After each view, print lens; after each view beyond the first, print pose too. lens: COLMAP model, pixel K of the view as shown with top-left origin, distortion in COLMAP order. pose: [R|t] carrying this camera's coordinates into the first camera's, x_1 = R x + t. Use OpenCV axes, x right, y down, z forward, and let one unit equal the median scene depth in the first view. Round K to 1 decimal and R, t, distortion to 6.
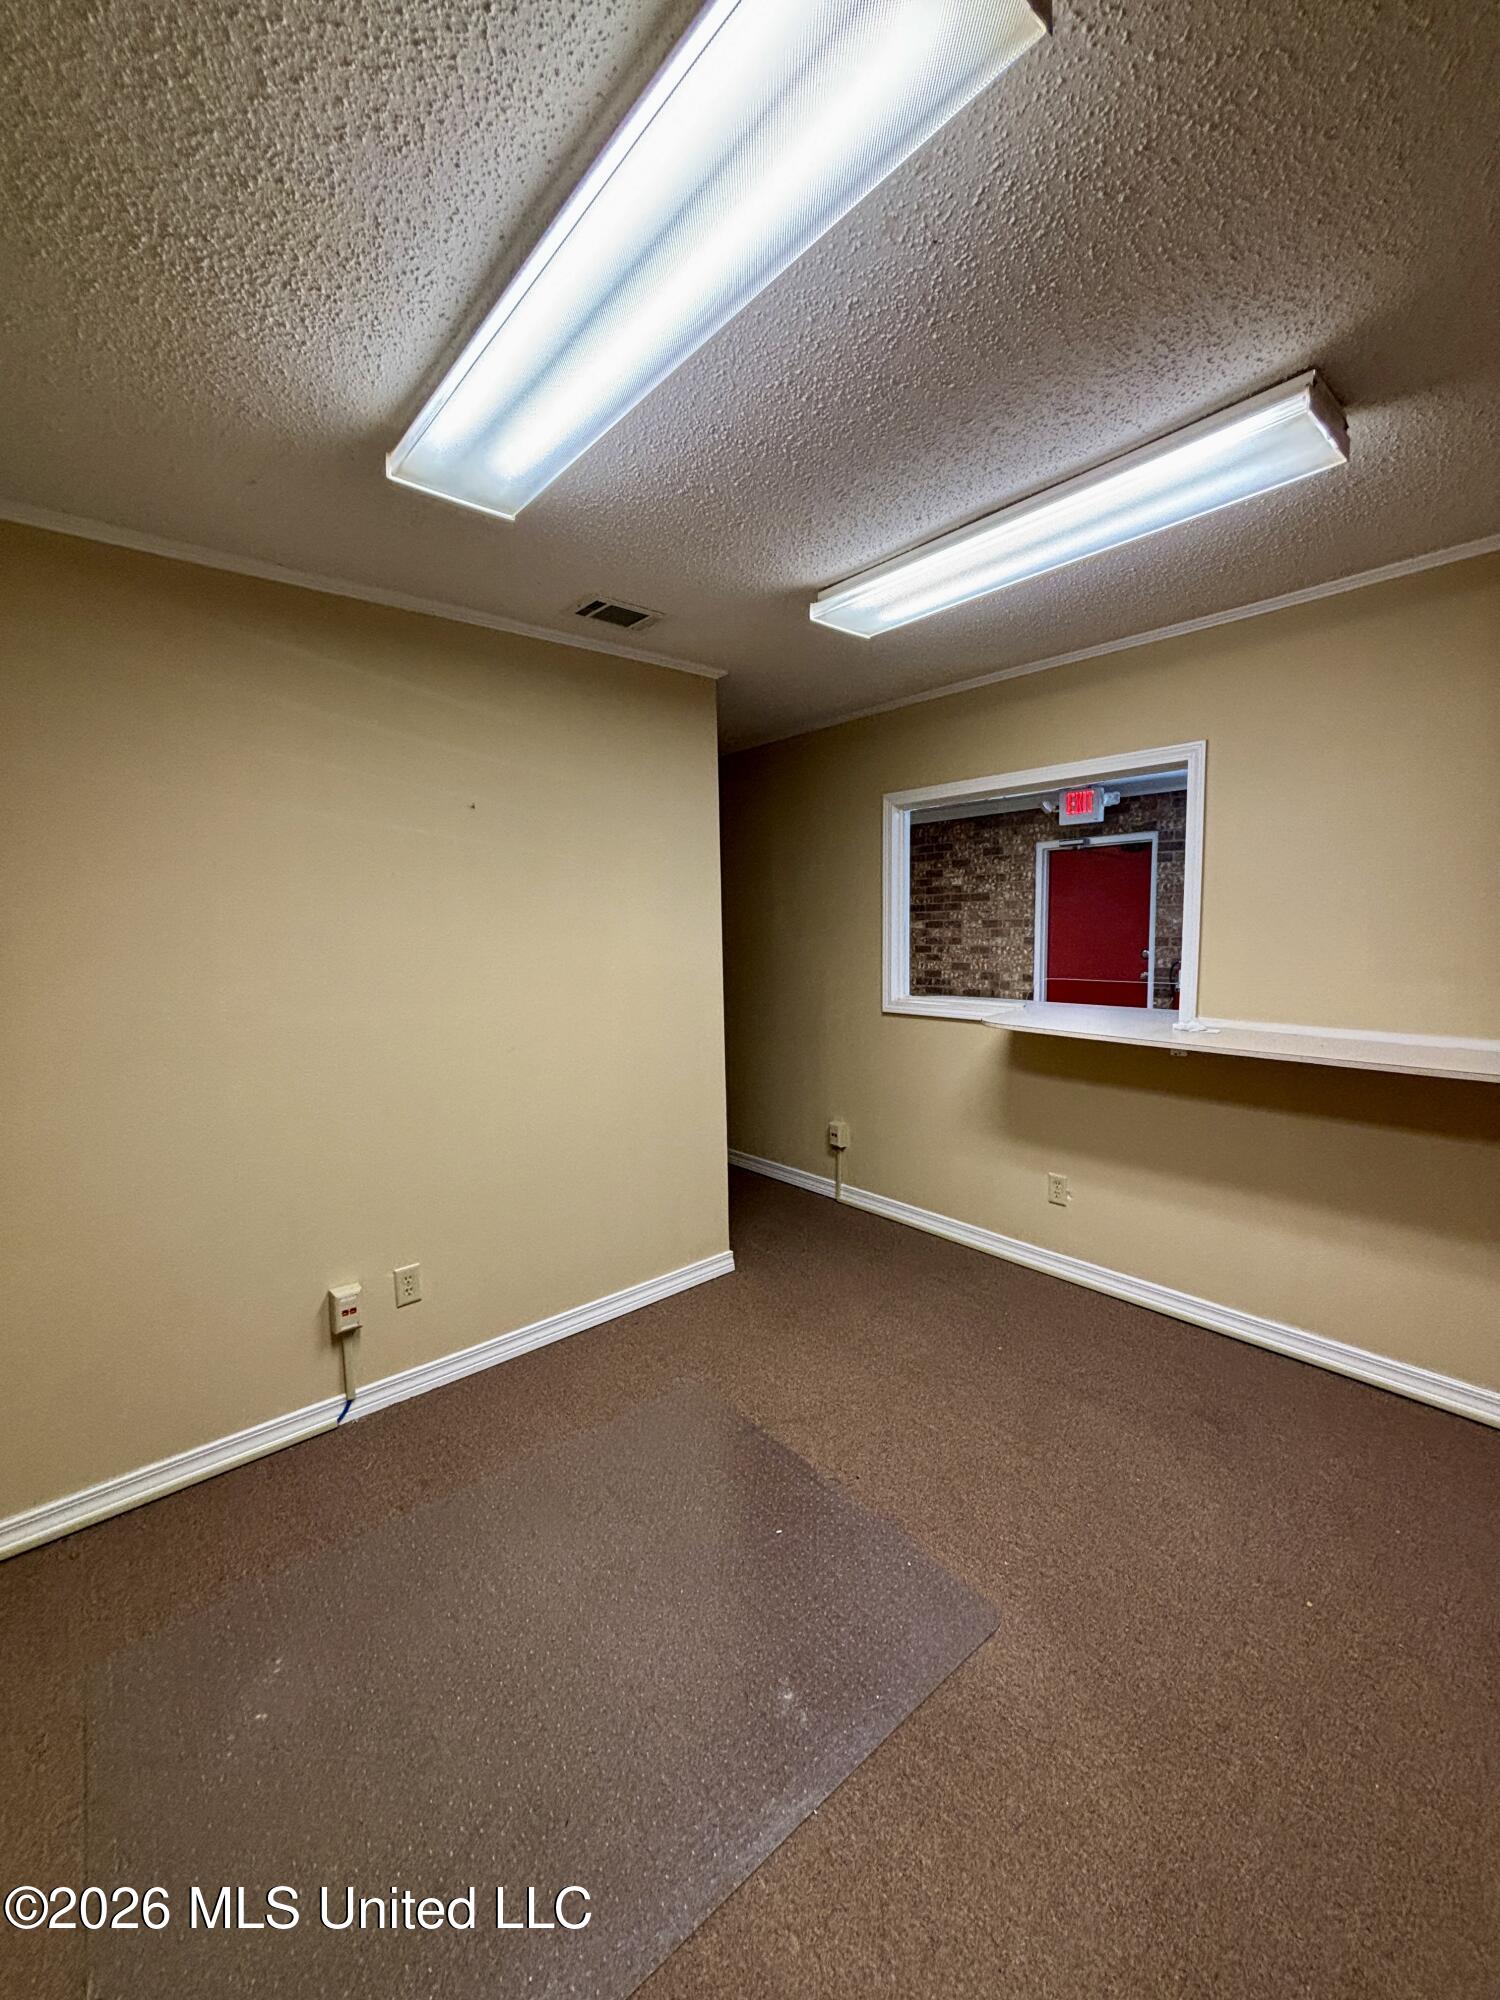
lens RADIAL K [[768.9, 0, 754.7], [0, 768.9, 963.6], [0, 0, 1]] dist [-0.000767, -0.021373]
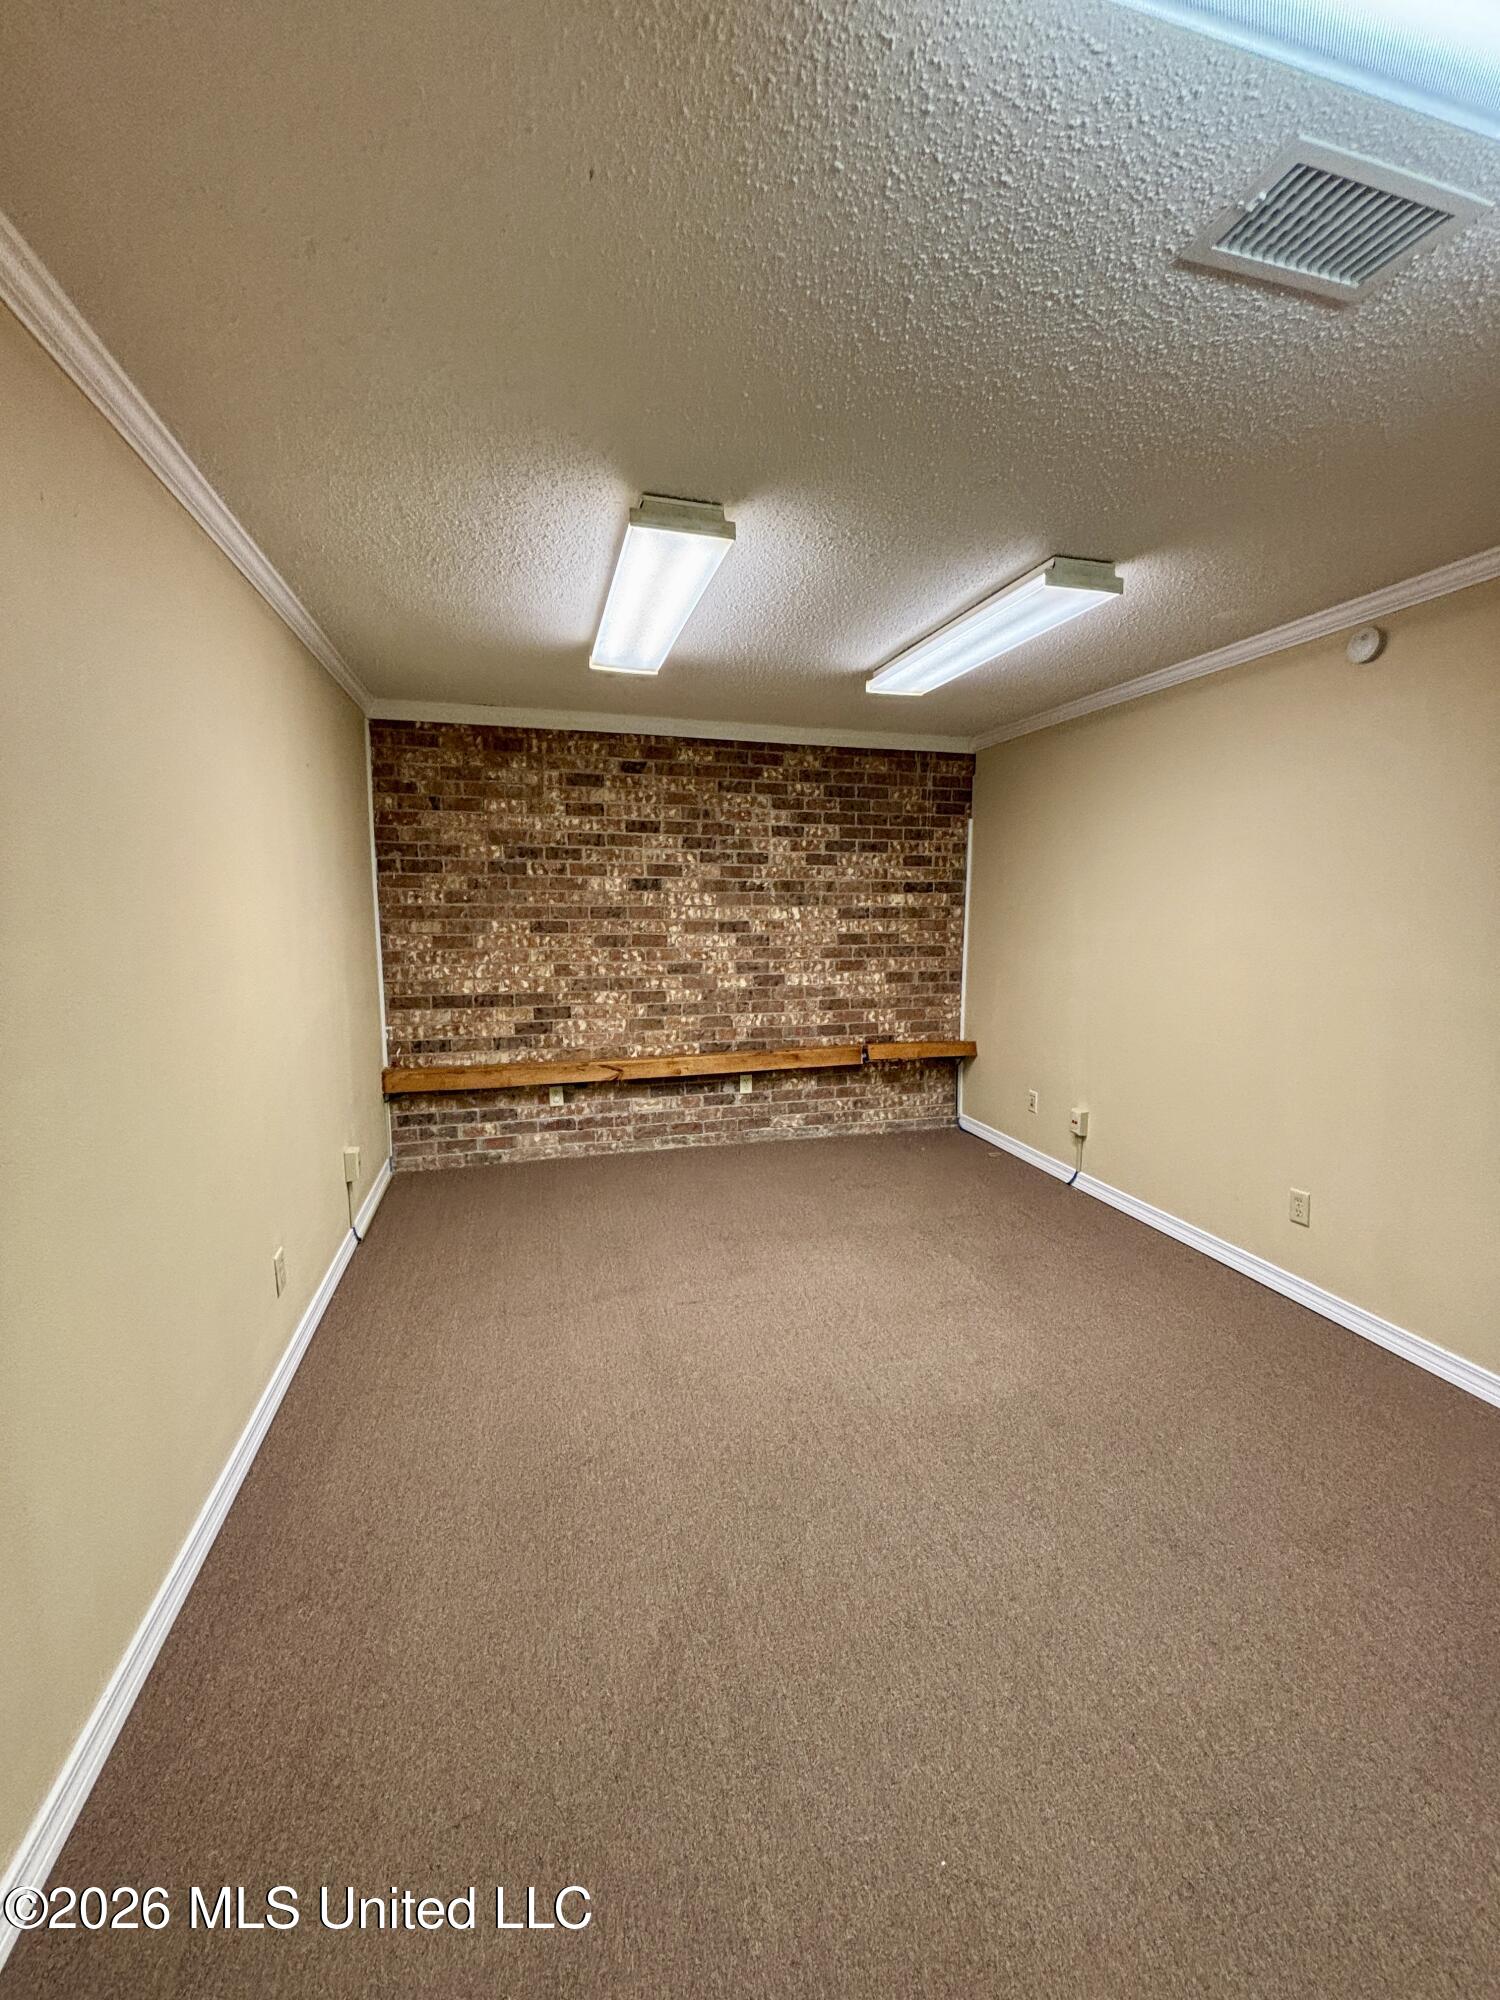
lens RADIAL K [[802.8, 0, 757.2], [0, 802.8, 1001.8], [0, 0, 1]] dist [-0.000441, 0.000201]
pose [[0.906312, 0.098146, -0.411055, 0.764239], [-0.072276, 0.994326, 0.078054, 0.066506], [0.416384, -0.041032, 0.908263, -0.712130]]
